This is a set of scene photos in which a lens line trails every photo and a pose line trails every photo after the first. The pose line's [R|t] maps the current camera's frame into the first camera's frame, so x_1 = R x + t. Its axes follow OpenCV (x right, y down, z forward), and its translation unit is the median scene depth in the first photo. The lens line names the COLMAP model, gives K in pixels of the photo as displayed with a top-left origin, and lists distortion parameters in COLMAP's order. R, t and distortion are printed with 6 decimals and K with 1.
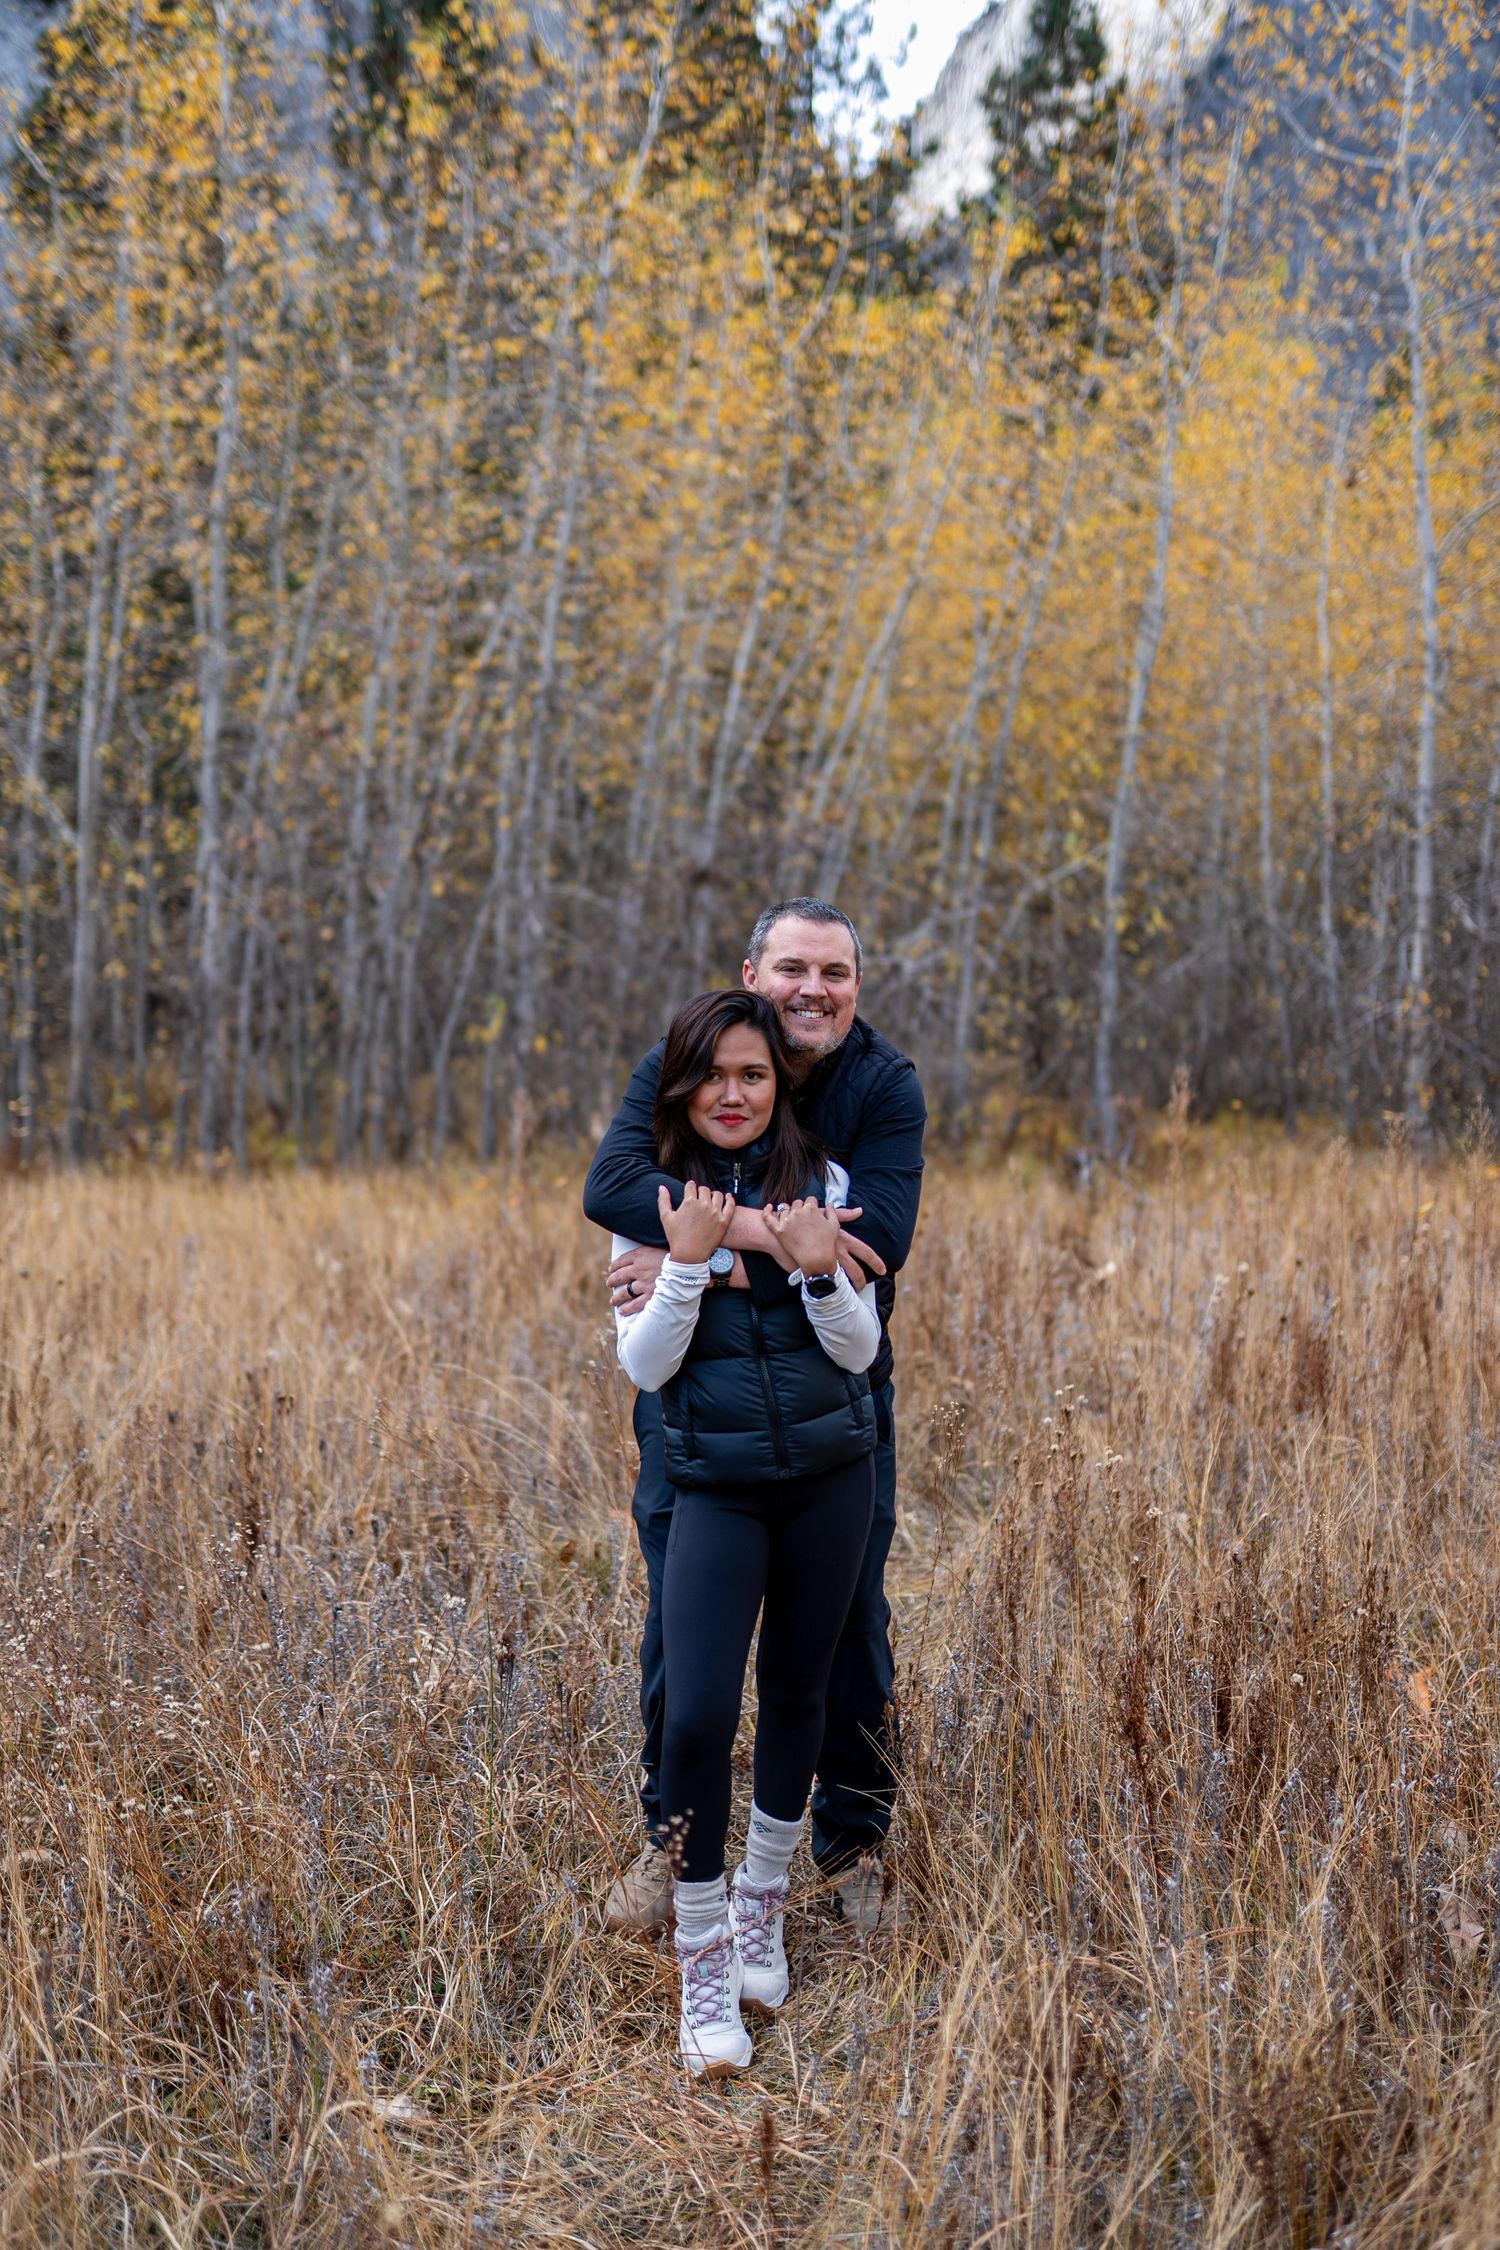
lens RADIAL K [[2252.2, 0, 745.6], [0, 2252.2, 1056.9], [0, 0, 1]] dist [-0.003587, -0.004600]
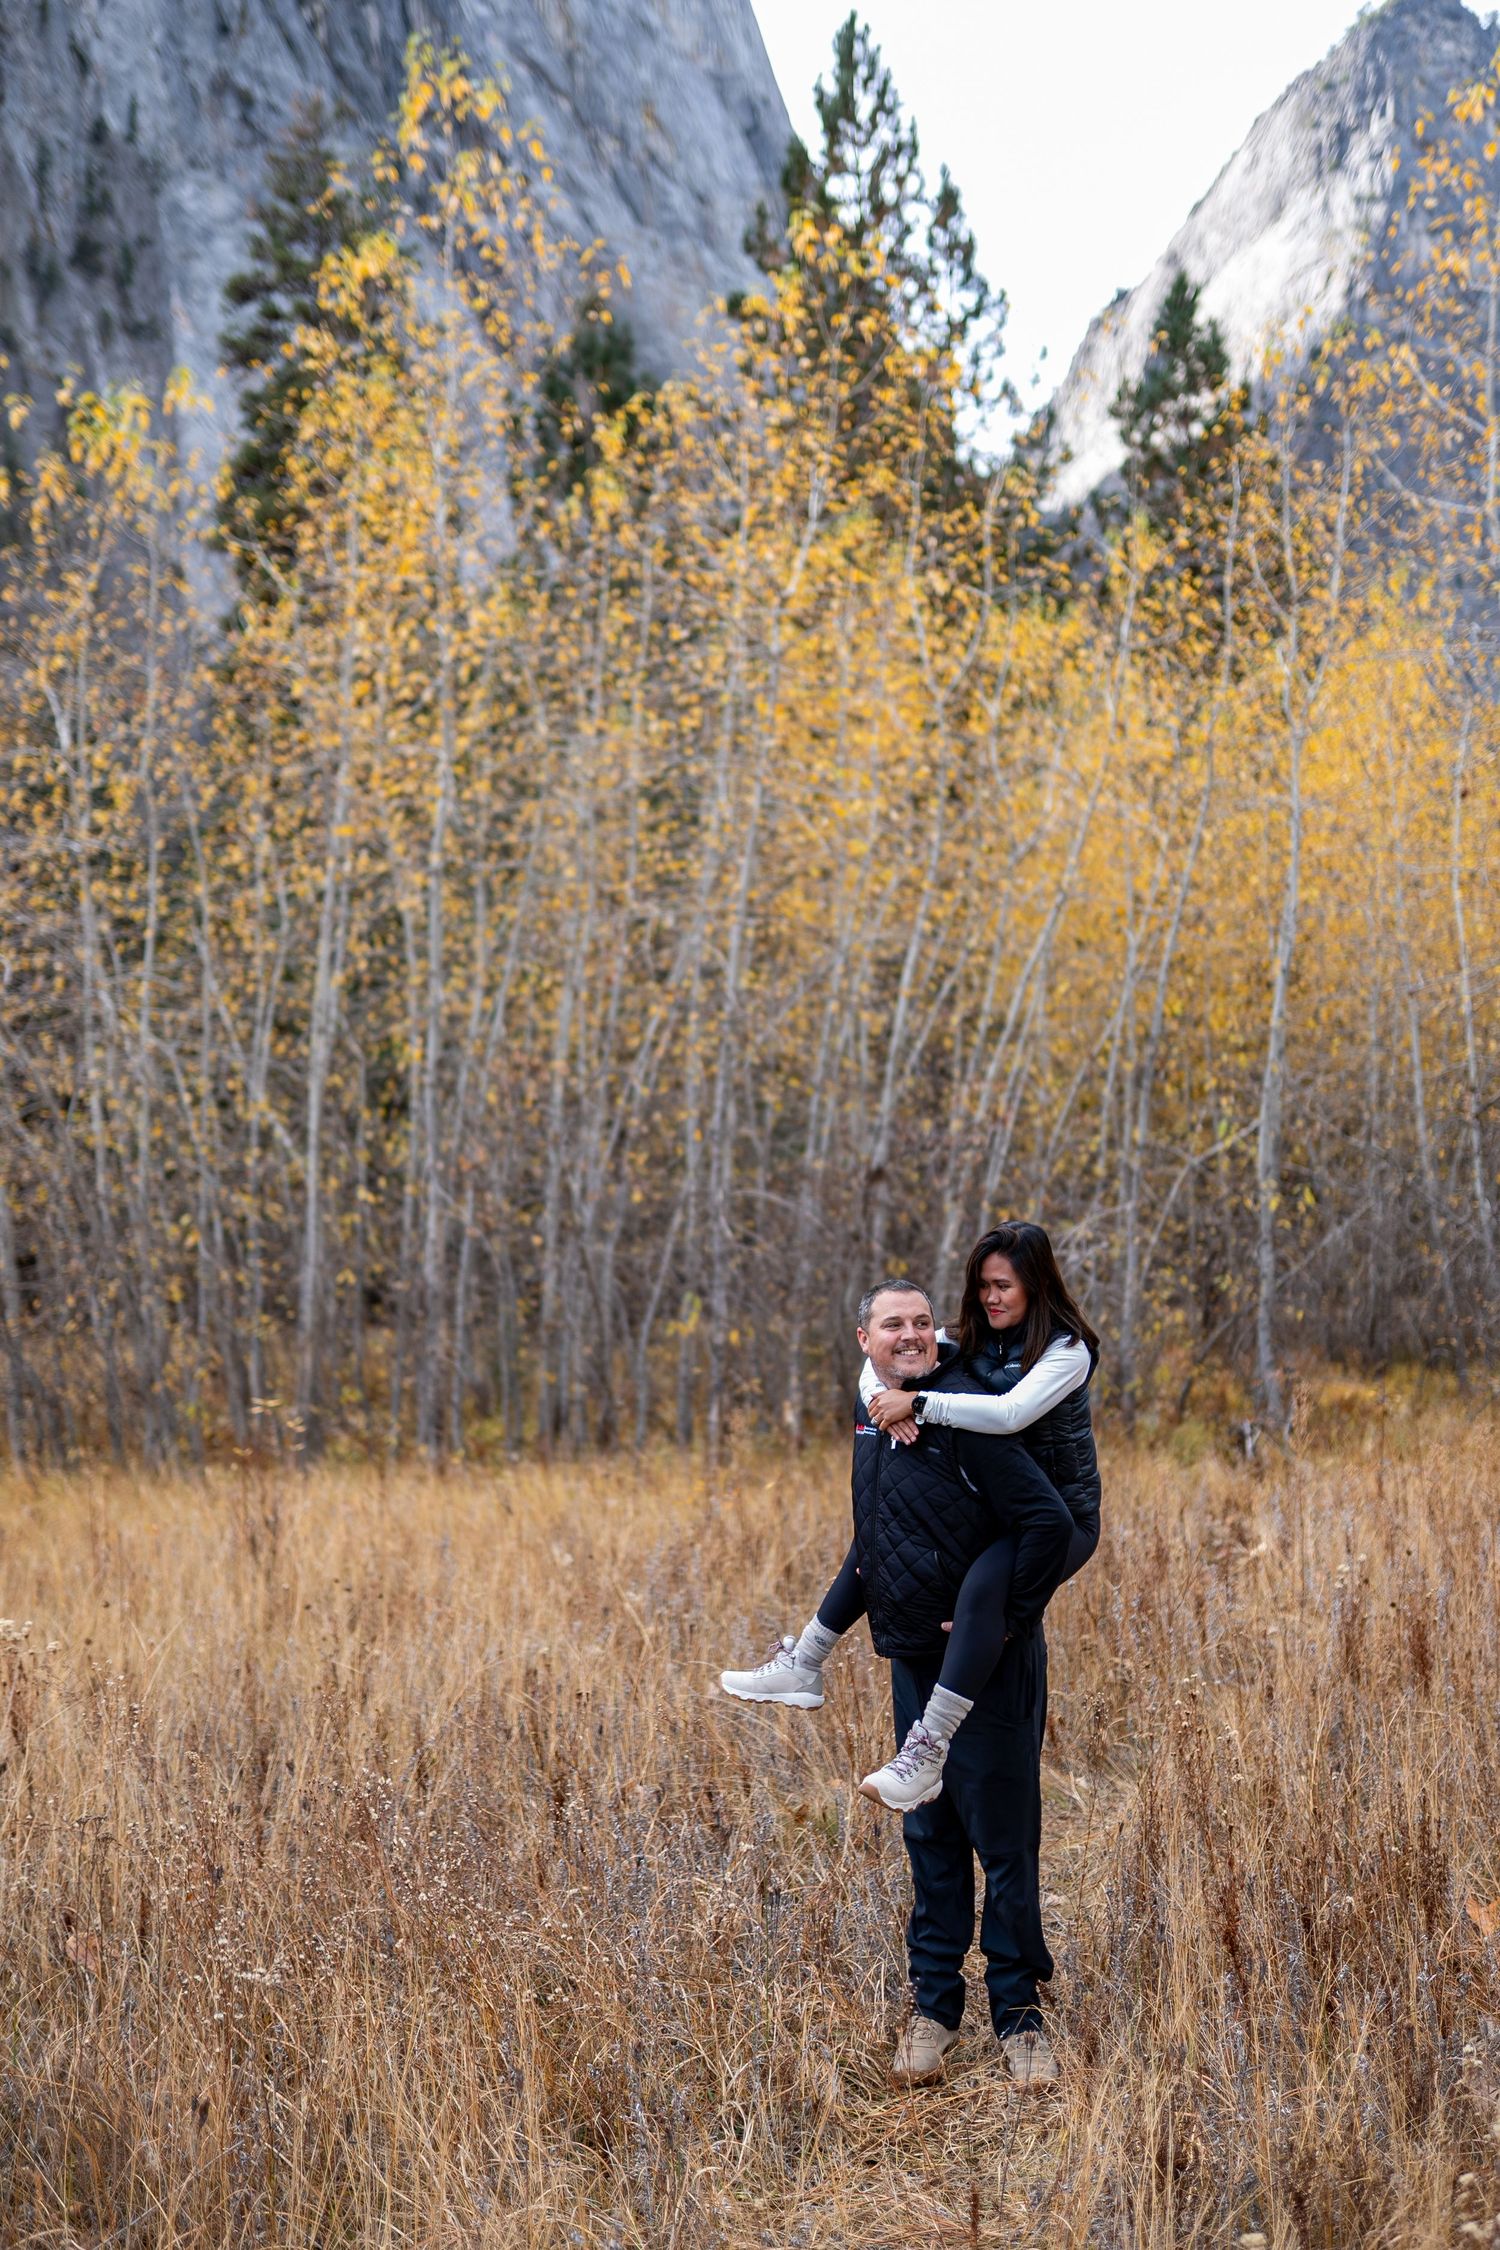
lens RADIAL K [[2210.8, 0, 743.5], [0, 2210.8, 1090.3], [0, 0, 1]] dist [0.010590, 0.024046]
pose [[0.996276, -0.038729, -0.077036, -0.000132], [0.030696, 0.994223, -0.102851, -0.012524], [0.080574, 0.100103, 0.991709, -0.060634]]
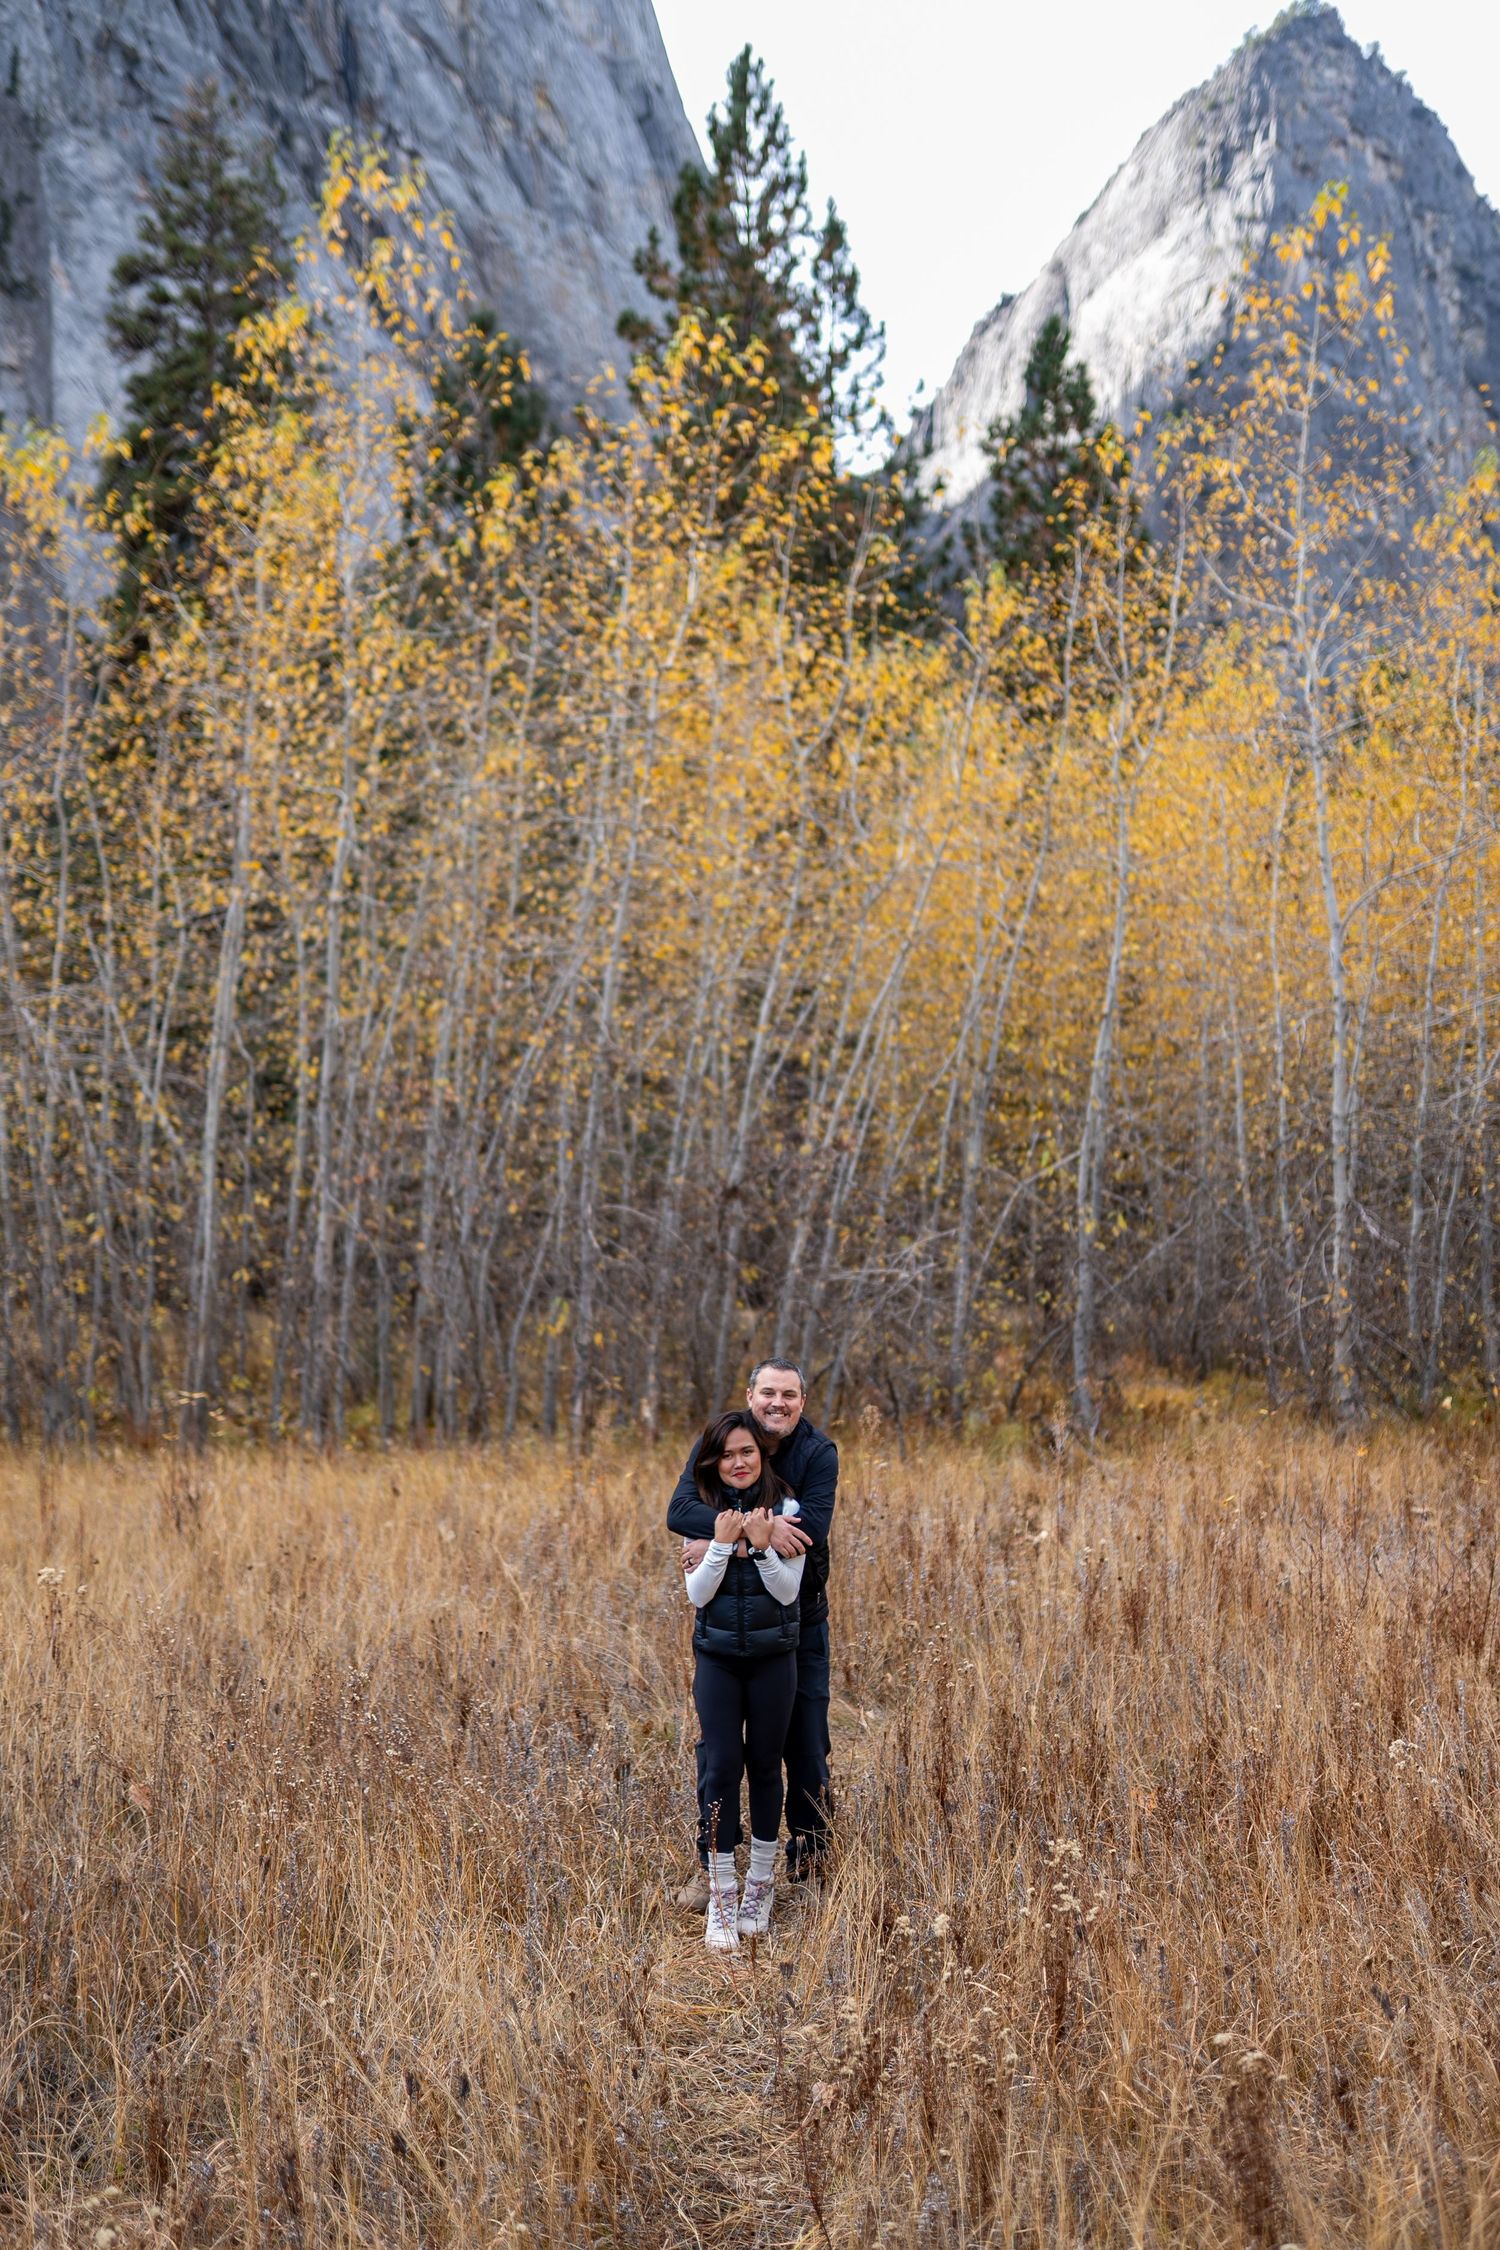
lens RADIAL K [[2210.8, 0, 743.5], [0, 2210.8, 1090.3], [0, 0, 1]] dist [0.010590, 0.024046]
pose [[0.999818, -0.009651, -0.016479, 0.006237], [0.008020, 0.995322, -0.096285, -0.021425], [0.017332, 0.096135, 0.995217, -0.169663]]
